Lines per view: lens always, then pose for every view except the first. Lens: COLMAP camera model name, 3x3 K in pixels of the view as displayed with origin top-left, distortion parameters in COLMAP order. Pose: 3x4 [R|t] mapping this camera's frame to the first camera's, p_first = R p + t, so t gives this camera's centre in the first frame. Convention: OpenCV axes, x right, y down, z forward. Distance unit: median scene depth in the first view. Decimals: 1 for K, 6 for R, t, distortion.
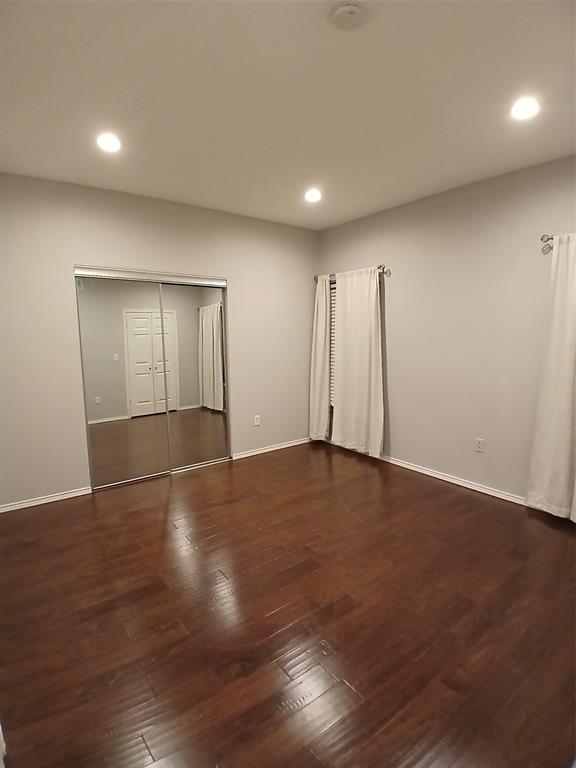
lens RADIAL K [[383.4, 0, 281.0], [0, 383.4, 381.3], [0, 0, 1]] dist [-0.033873, -0.014864]
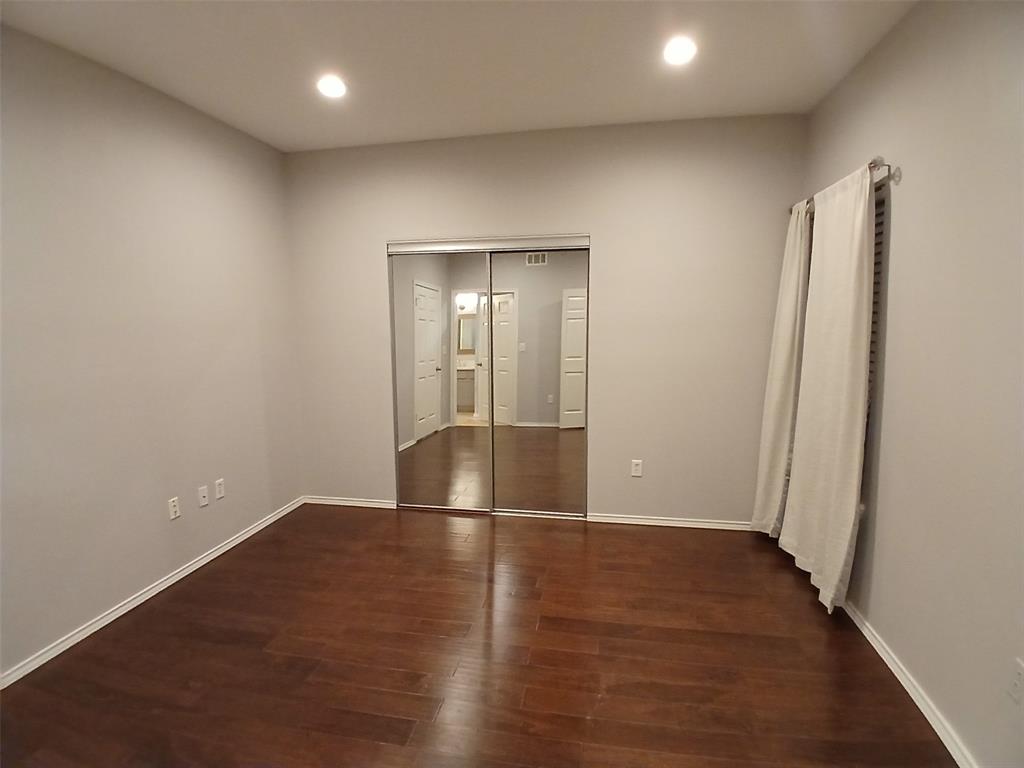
lens RADIAL K [[511.1, 0, 513.7], [0, 511.1, 390.5], [0, 0, 1]] dist [-0.033873, -0.014864]
pose [[0.666282, 0.107462, -0.737916, 0.415669], [-0.082788, 0.994104, 0.070020, -0.062140], [0.741090, 0.014437, 0.671251, 0.354265]]
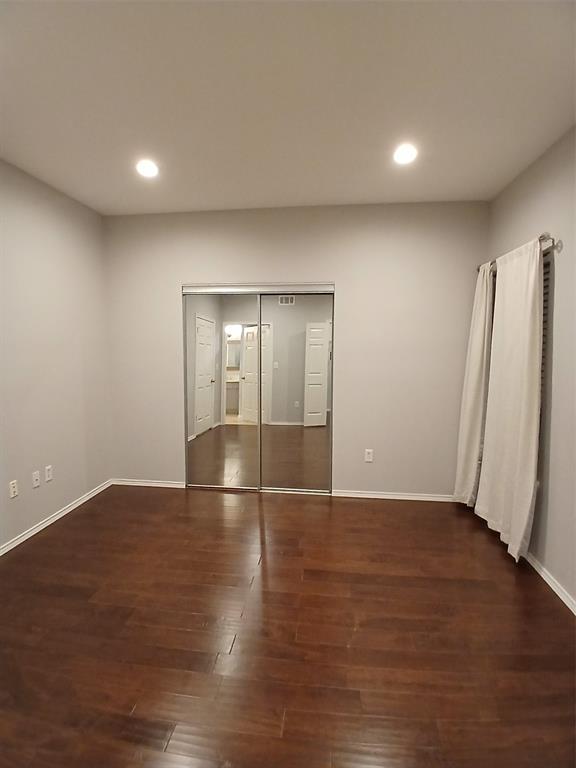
lens RADIAL K [[383.4, 0, 287.8], [0, 383.4, 381.7], [0, 0, 1]] dist [-0.033873, -0.014864]
pose [[0.712446, 0.081143, -0.697020, 0.392866], [-0.091856, 0.995529, 0.022004, -0.058476], [0.695689, 0.048349, 0.716714, 0.329751]]
